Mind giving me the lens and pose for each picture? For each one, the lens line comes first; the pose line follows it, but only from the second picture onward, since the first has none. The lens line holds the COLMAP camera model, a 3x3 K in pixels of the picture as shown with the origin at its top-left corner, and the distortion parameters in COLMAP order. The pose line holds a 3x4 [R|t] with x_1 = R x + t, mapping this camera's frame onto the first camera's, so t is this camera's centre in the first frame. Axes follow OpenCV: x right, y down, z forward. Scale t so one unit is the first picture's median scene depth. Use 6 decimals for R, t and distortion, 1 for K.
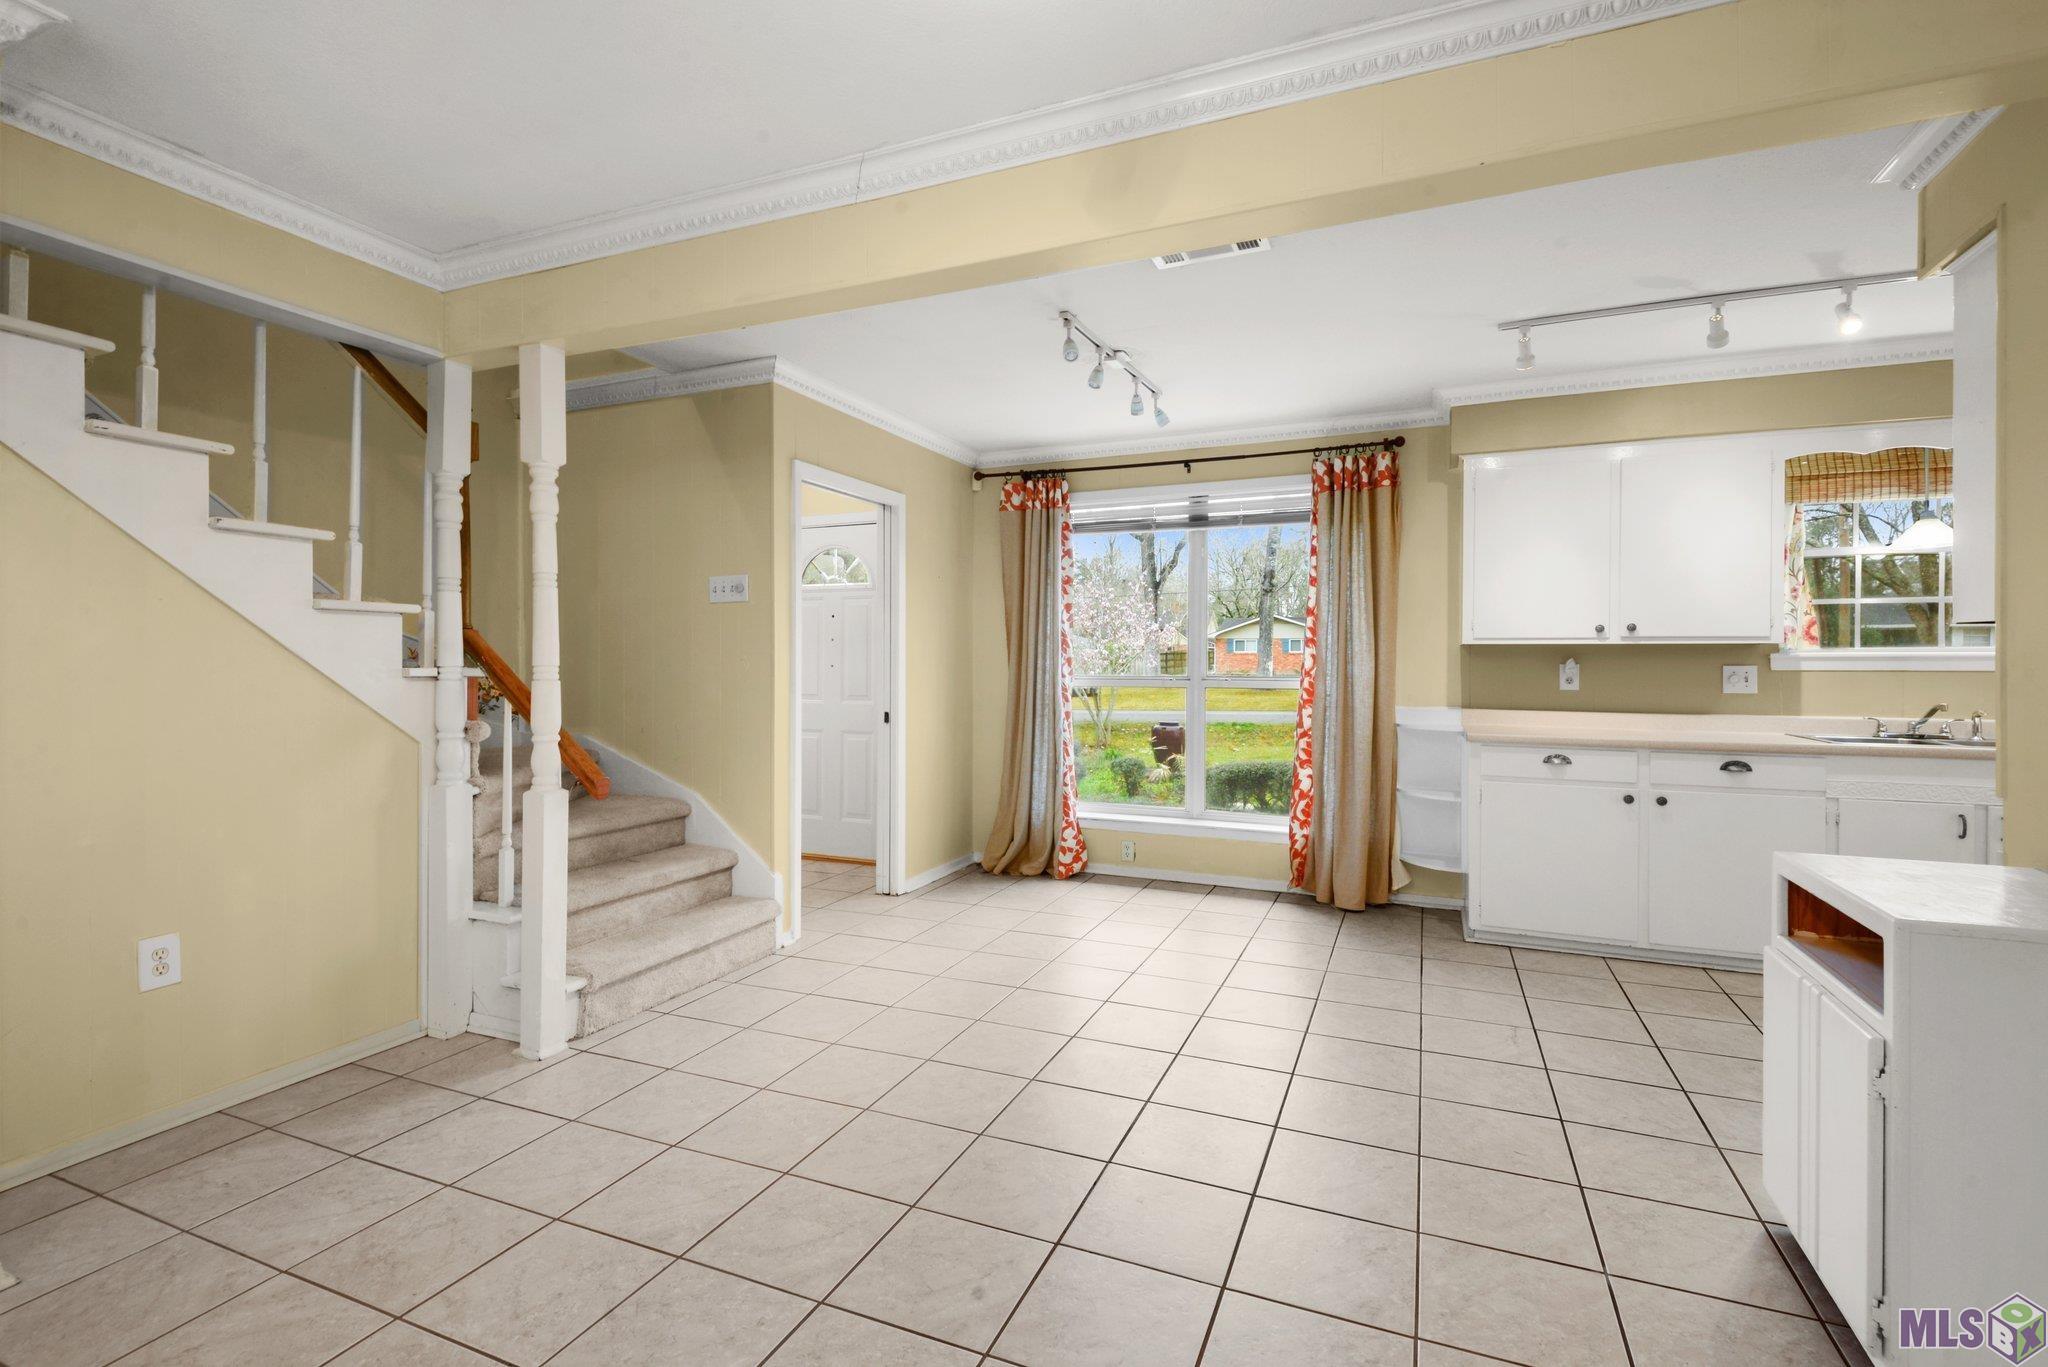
lens RADIAL K [[939.4, 0, 1027.1], [0, 939.4, 672.2], [0, 0, 1]] dist [-0.005651, -0.007484]
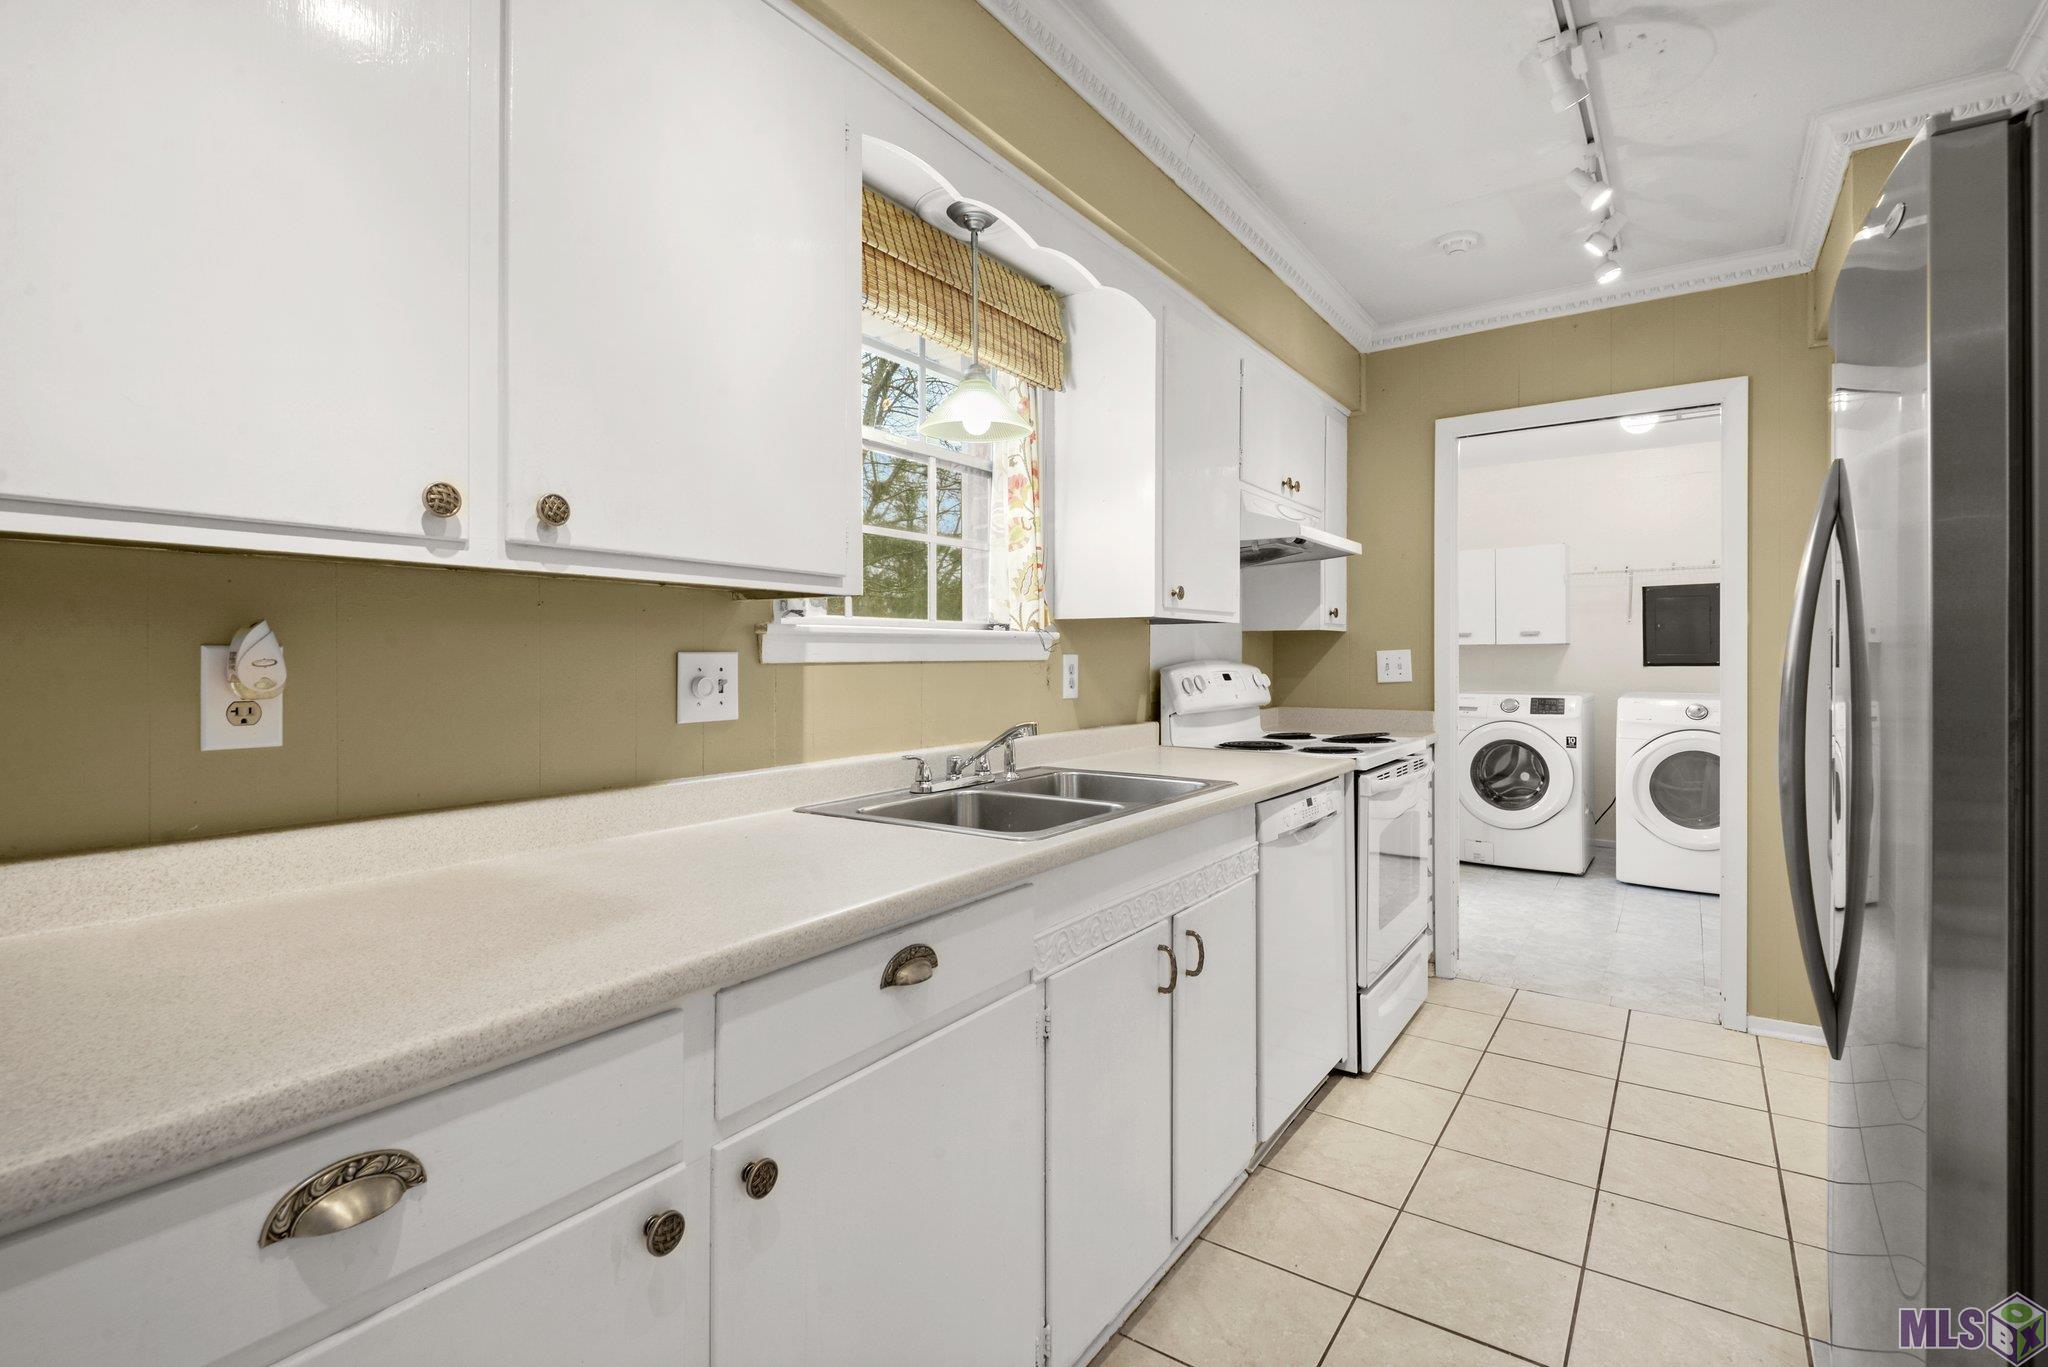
lens RADIAL K [[939.4, 0, 1009.7], [0, 939.4, 661.6], [0, 0, 1]] dist [-0.005651, -0.007484]
pose [[0.209632, -0.011052, 0.977718, 0.406586], [0.012441, 0.999885, 0.008635, -0.004856], [-0.977701, 0.010354, 0.209745, 0.807310]]
